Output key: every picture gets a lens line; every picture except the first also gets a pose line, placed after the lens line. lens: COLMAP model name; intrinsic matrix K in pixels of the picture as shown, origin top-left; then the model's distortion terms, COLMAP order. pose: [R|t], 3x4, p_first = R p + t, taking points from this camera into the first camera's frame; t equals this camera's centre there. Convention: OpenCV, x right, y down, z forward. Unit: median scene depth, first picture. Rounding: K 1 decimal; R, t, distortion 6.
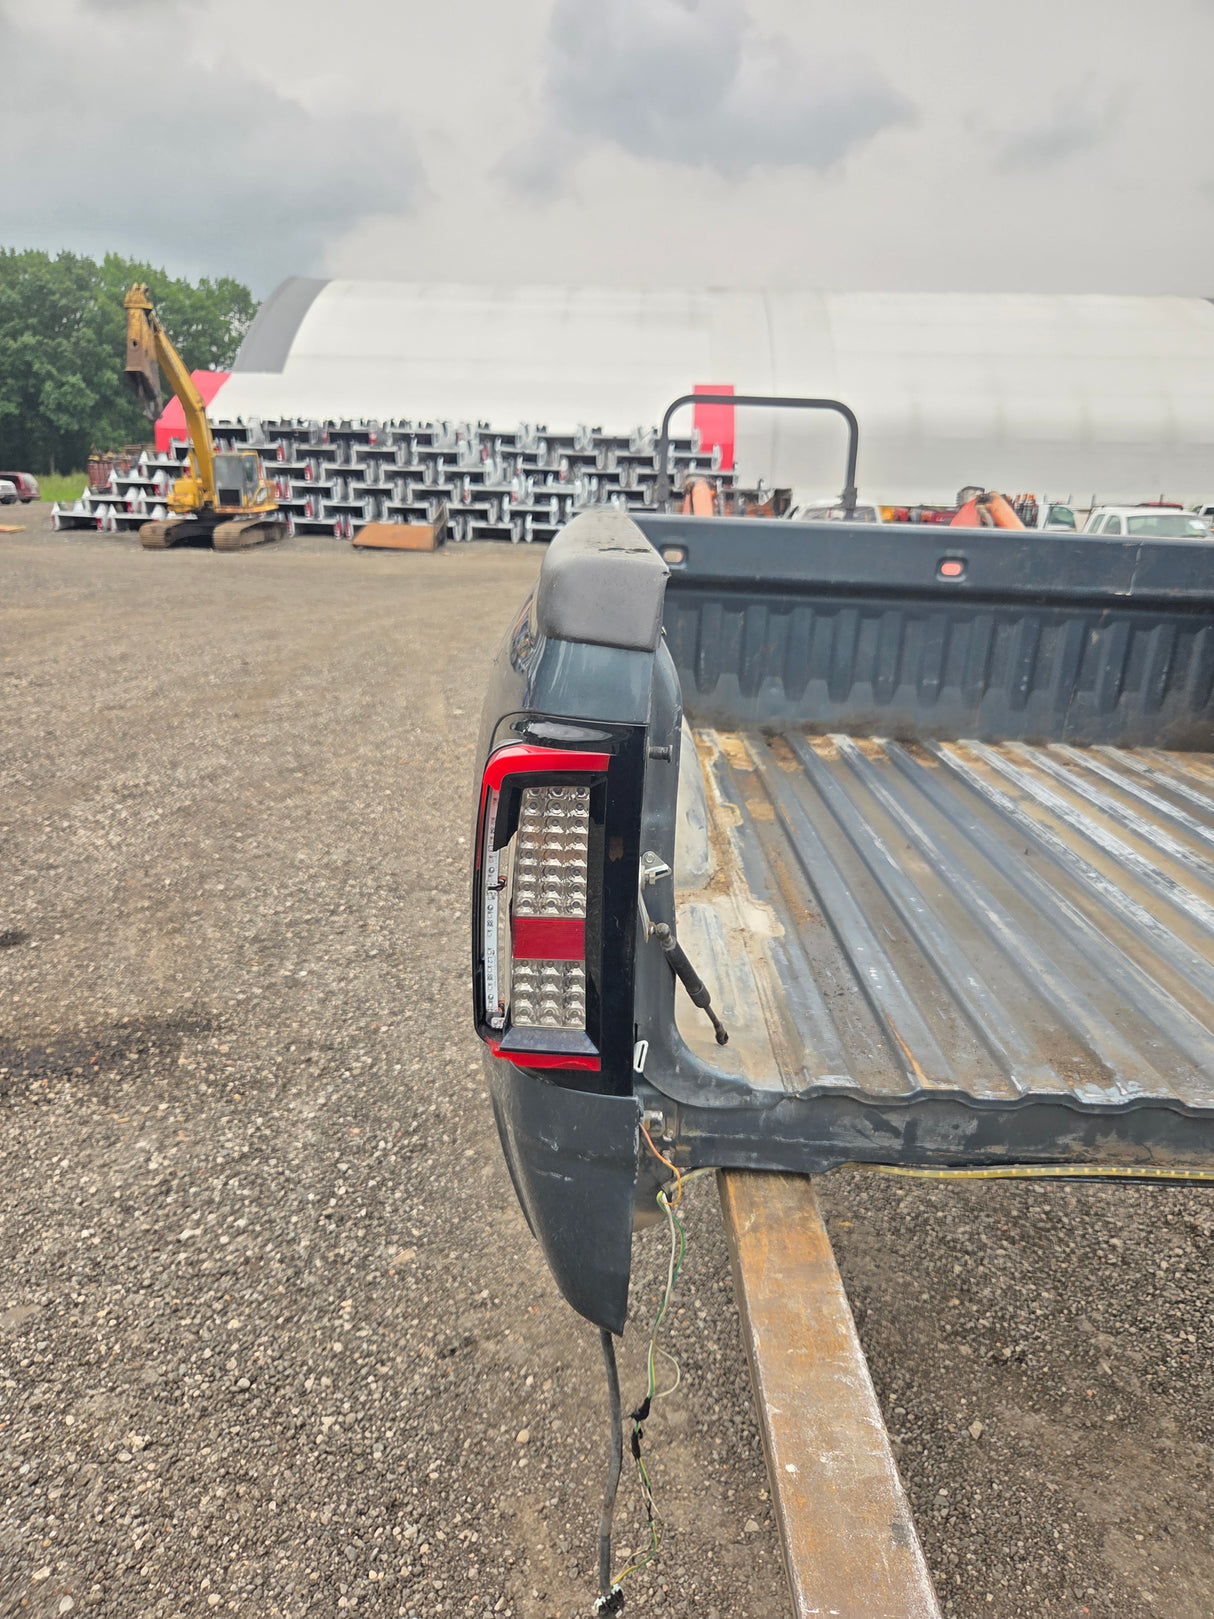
lens RADIAL K [[1117.4, 0, 620.1], [0, 1117.4, 817.5], [0, 0, 1]] dist [0.056432, -0.049298]
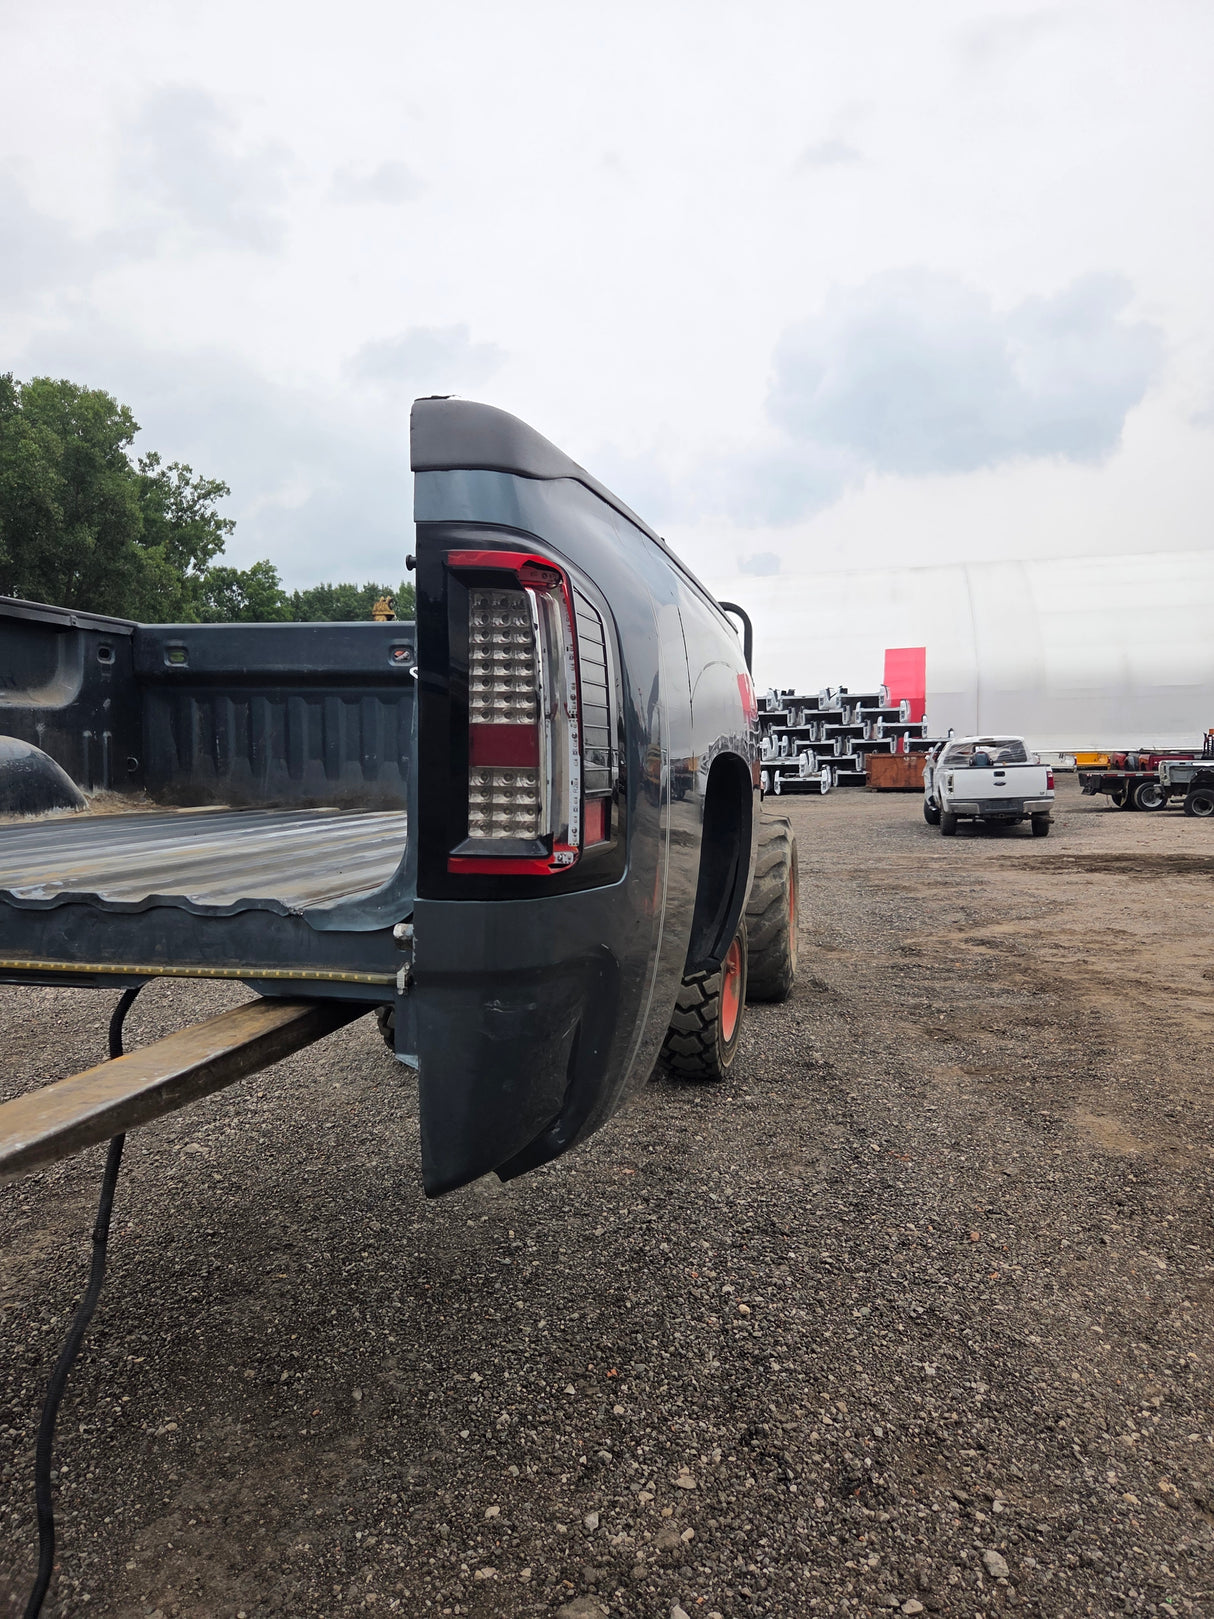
lens RADIAL K [[1094.3, 0, 627.2], [0, 1094.3, 791.5], [0, 0, 1]] dist [0.073609, -0.057306]
pose [[0.975779, -0.033012, -0.216255, 0.753678], [-0.022942, 0.967655, -0.251232, 0.187760], [0.217554, 0.250108, 0.943460, 0.032221]]
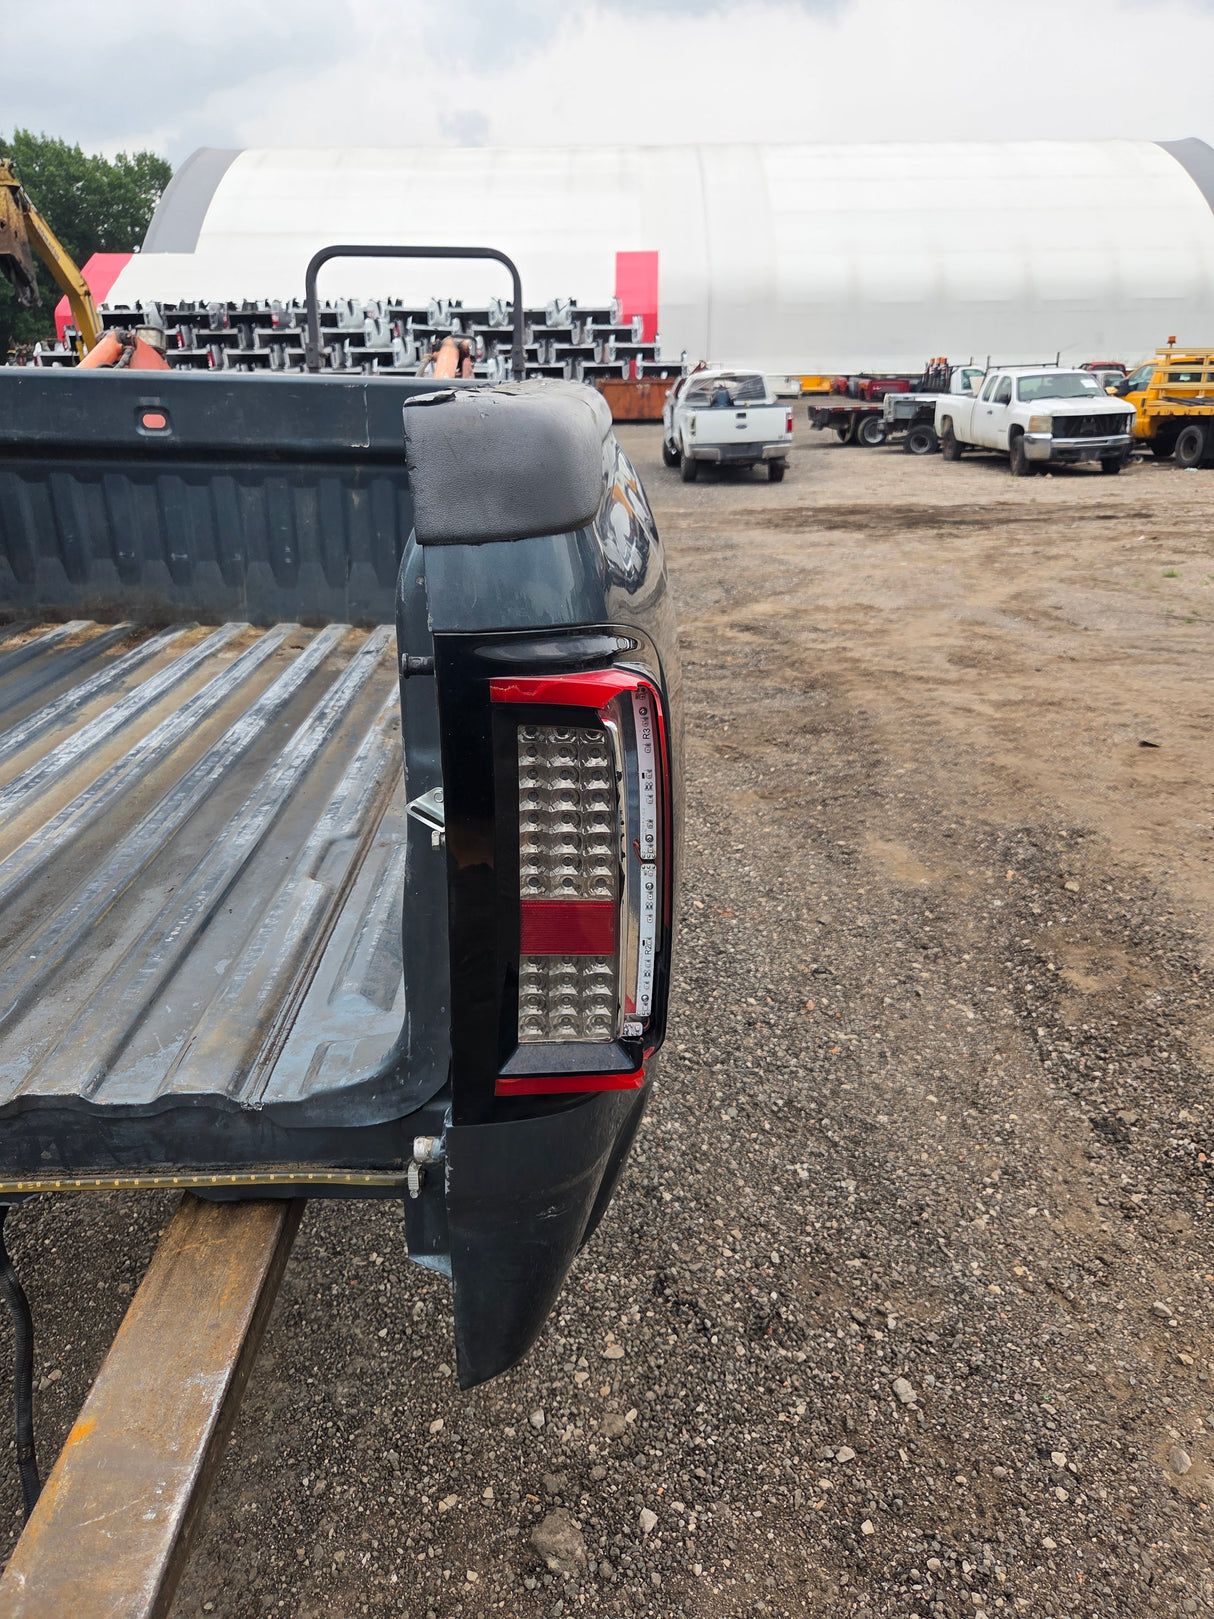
lens RADIAL K [[1098.2, 0, 614.3], [0, 1098.2, 806.6], [0, 0, 1]] dist [0.062925, -0.051998]
pose [[0.999305, -0.036630, 0.006962, 0.630530], [0.035834, 0.995098, 0.092173, 0.006699], [-0.010304, -0.091860, 0.995719, 0.118614]]
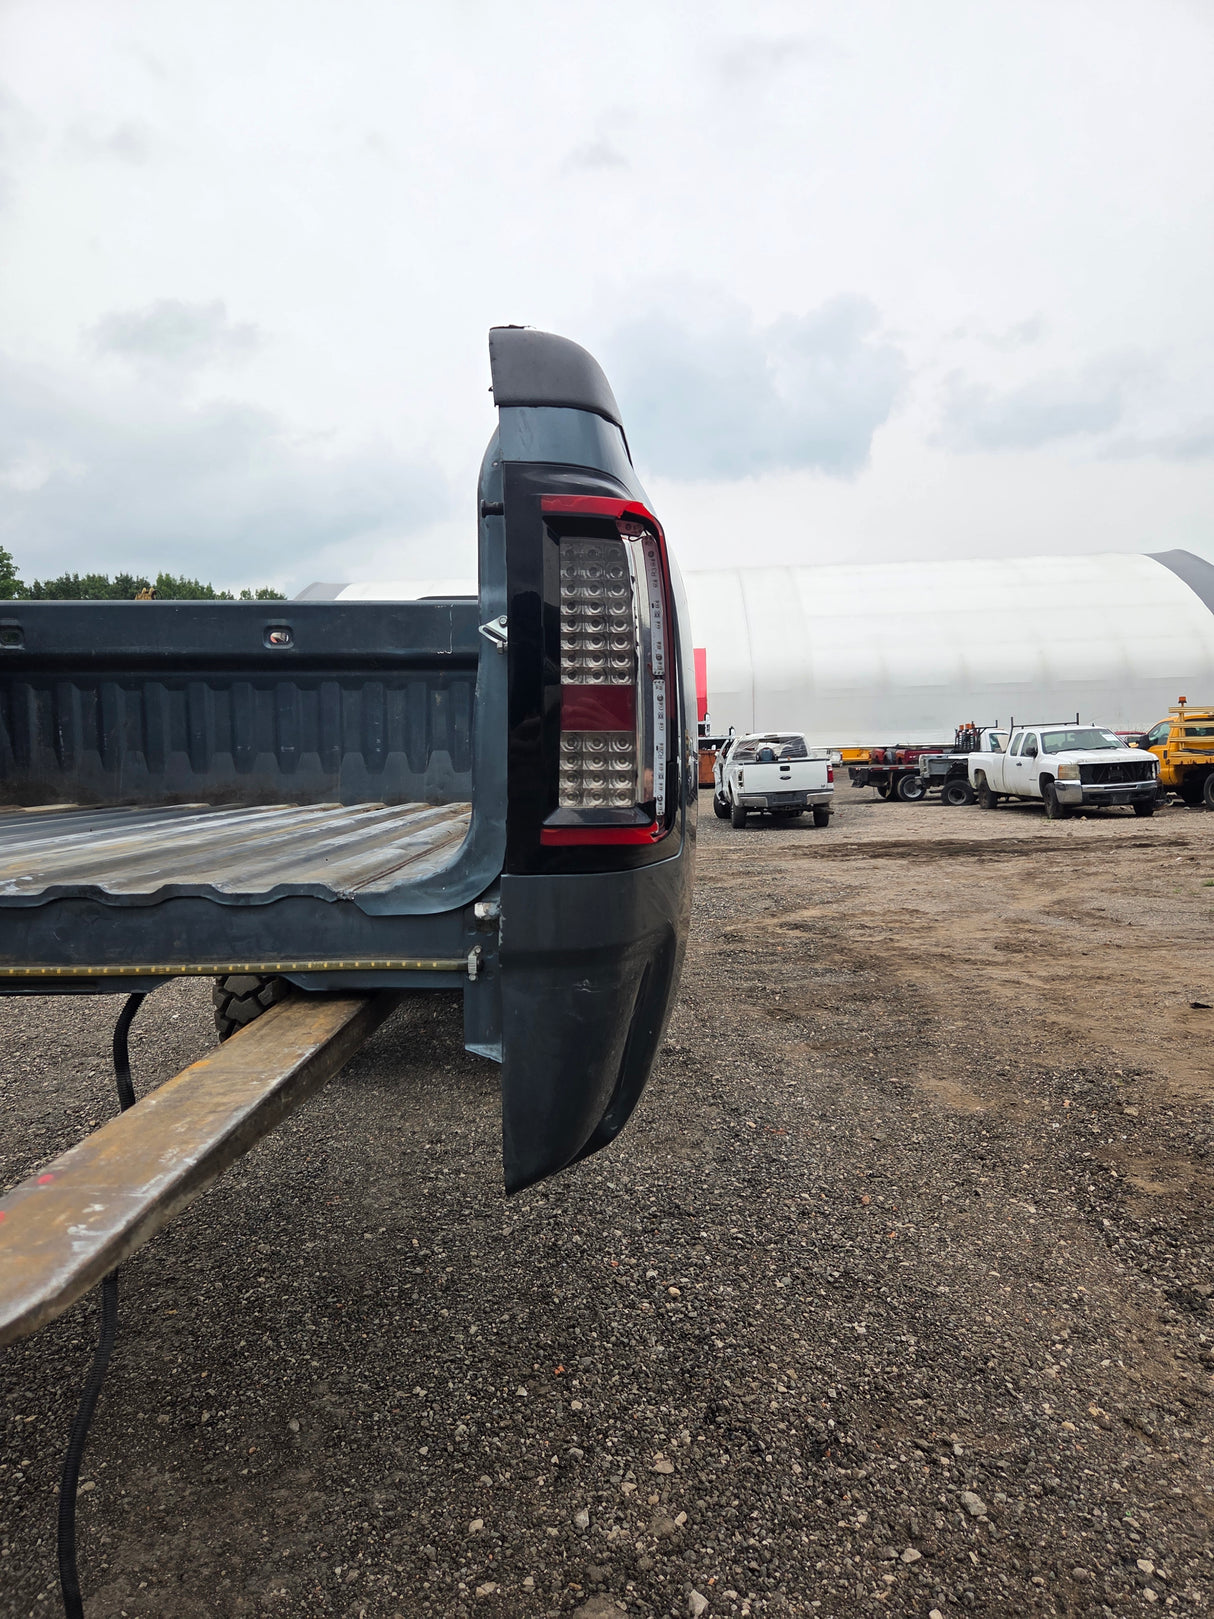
lens RADIAL K [[1090.8, 0, 621.9], [0, 1090.8, 812.1], [0, 0, 1]] dist [0.069002, -0.052957]
pose [[0.998322, -0.051594, -0.026274, 0.635975], [0.044144, 0.971904, -0.231199, 0.192105], [0.037464, 0.229652, 0.972552, 0.041404]]
